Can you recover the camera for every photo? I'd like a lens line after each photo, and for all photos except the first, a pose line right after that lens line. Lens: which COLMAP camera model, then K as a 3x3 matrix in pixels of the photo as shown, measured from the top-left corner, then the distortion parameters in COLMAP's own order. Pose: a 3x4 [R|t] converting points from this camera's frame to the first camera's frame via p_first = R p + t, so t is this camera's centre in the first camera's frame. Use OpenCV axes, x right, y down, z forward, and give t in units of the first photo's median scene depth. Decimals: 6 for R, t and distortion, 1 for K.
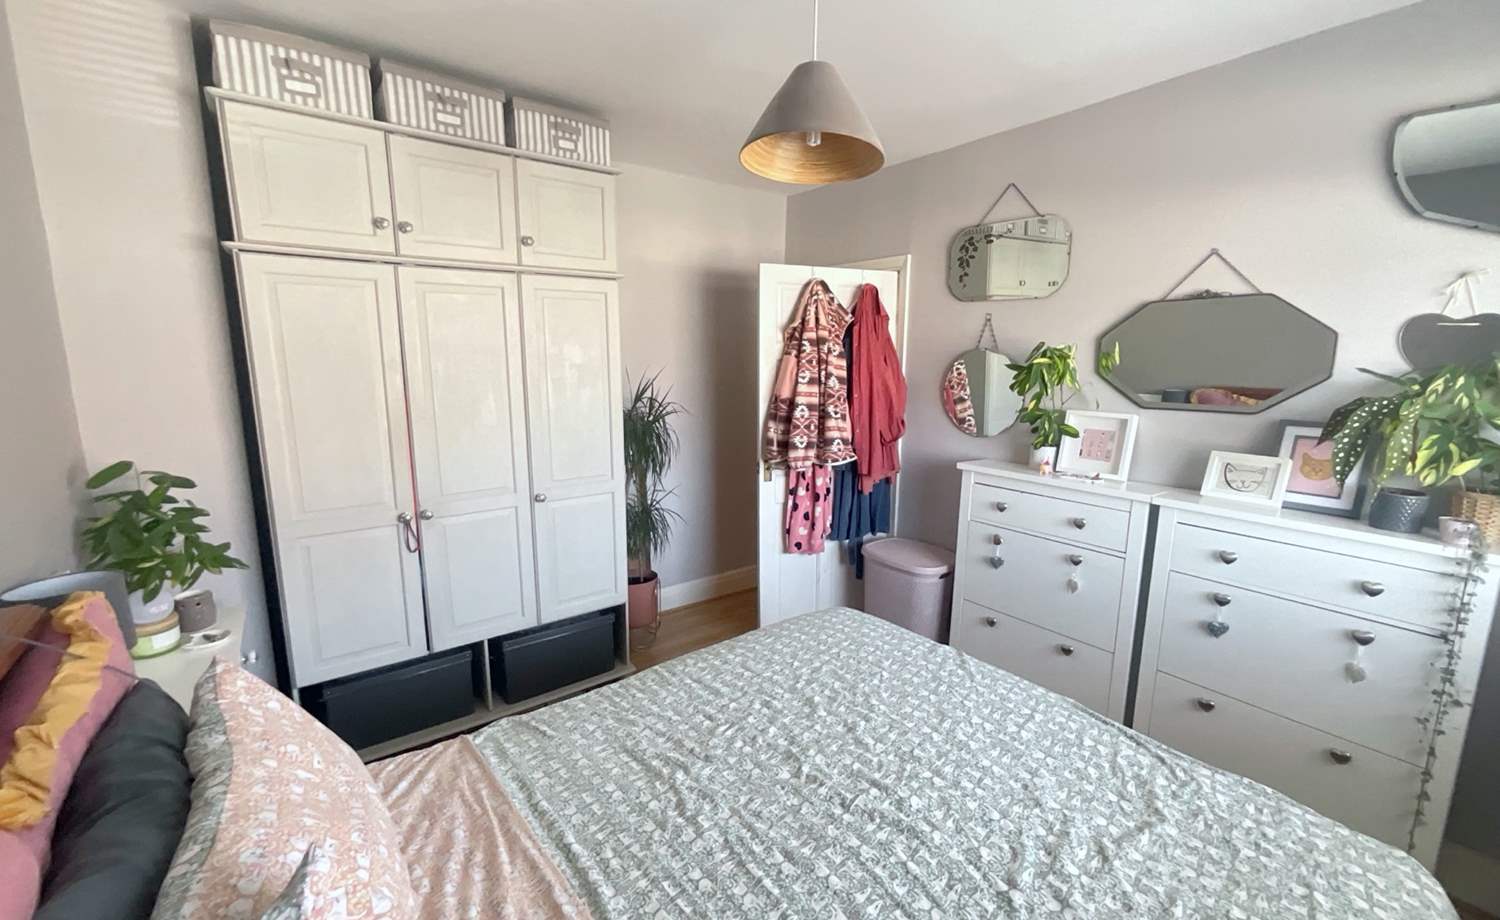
lens RADIAL K [[615.8, 0, 745.7], [0, 615.8, 460.2], [0, 0, 1]] dist [-0.002882, 0.002717]
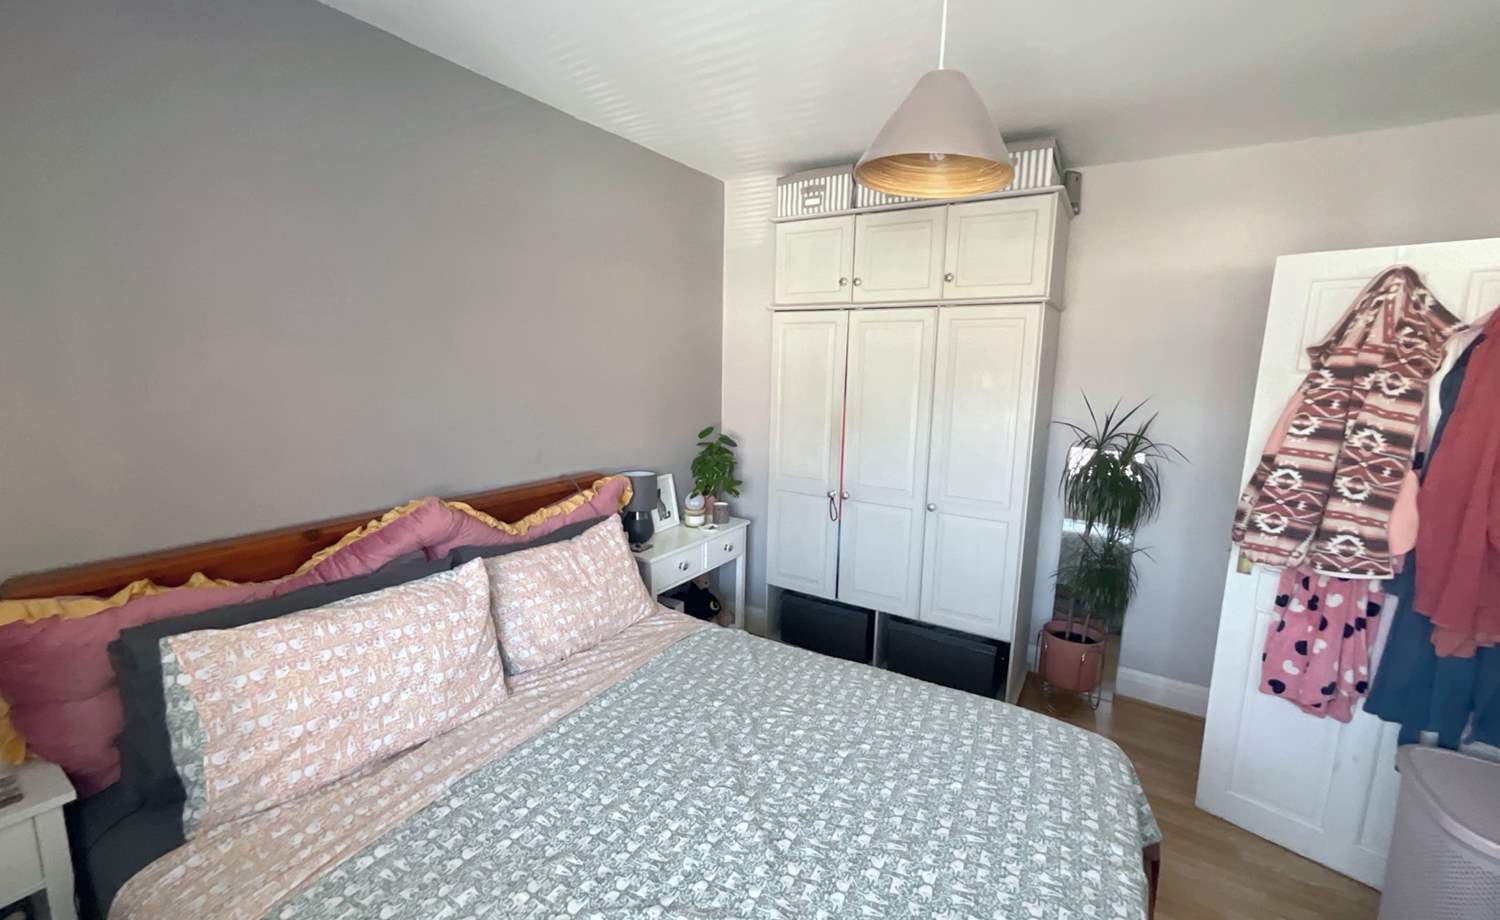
lens RADIAL K [[615.8, 0, 749.6], [0, 615.8, 457.9], [0, 0, 1]] dist [-0.002882, 0.002717]
pose [[0.355758, 0.147126, -0.922925, 0.648679], [-0.182004, 0.979530, 0.085992, -0.071336], [0.916685, 0.137384, 0.375253, 0.320622]]
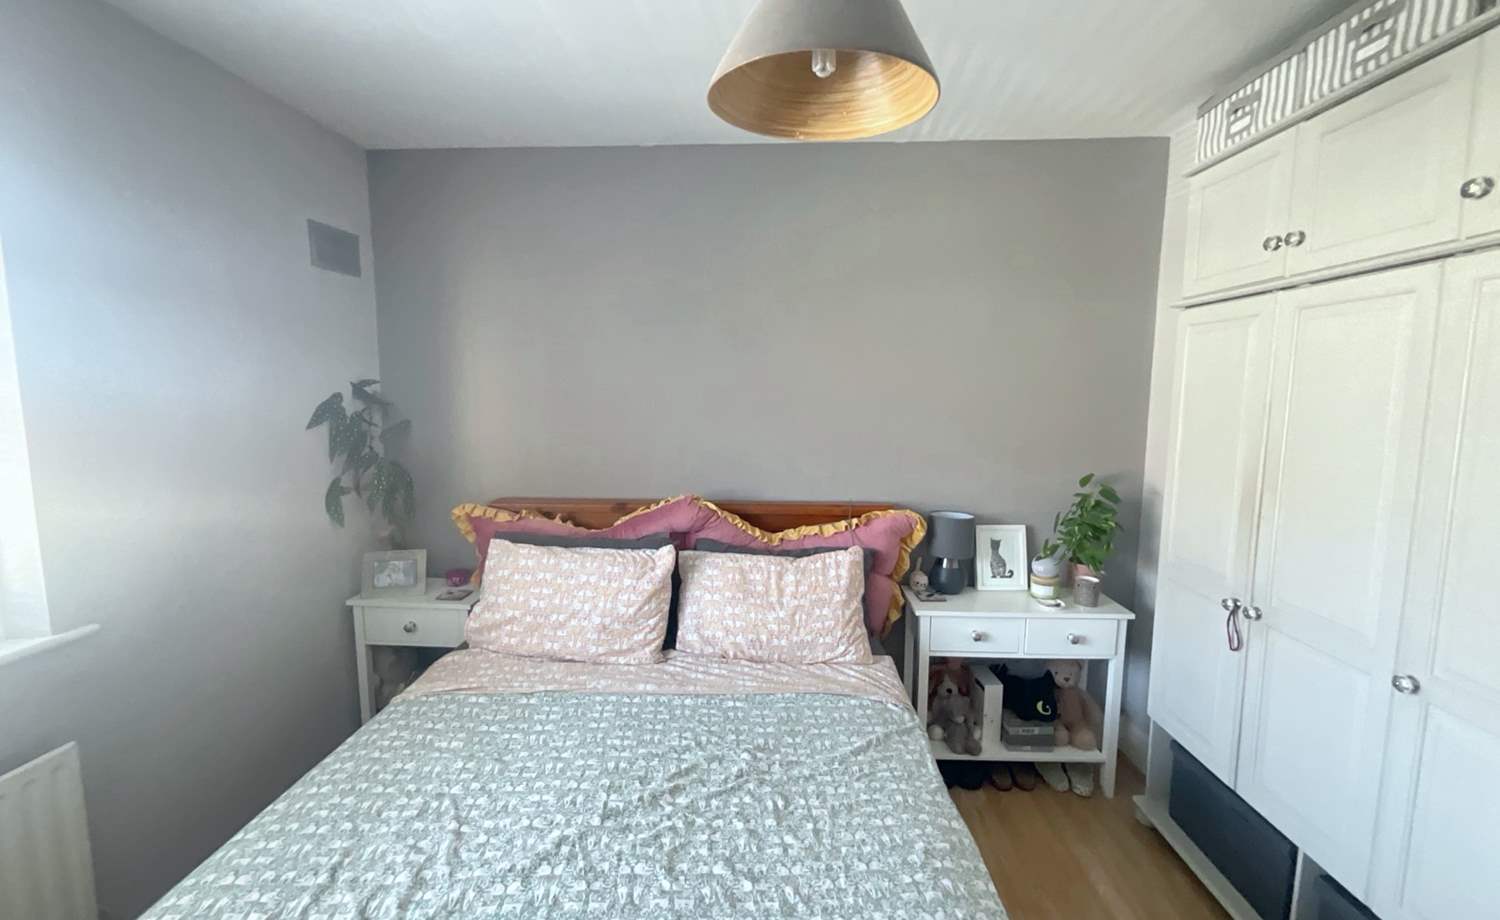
lens RADIAL K [[615.8, 0, 747.4], [0, 615.8, 459.1], [0, 0, 1]] dist [-0.002882, 0.002717]
pose [[-0.636150, 0.081195, -0.767282, 0.467958], [-0.142840, 0.964864, 0.220532, -0.182945], [0.758228, 0.249890, -0.602200, 0.986469]]
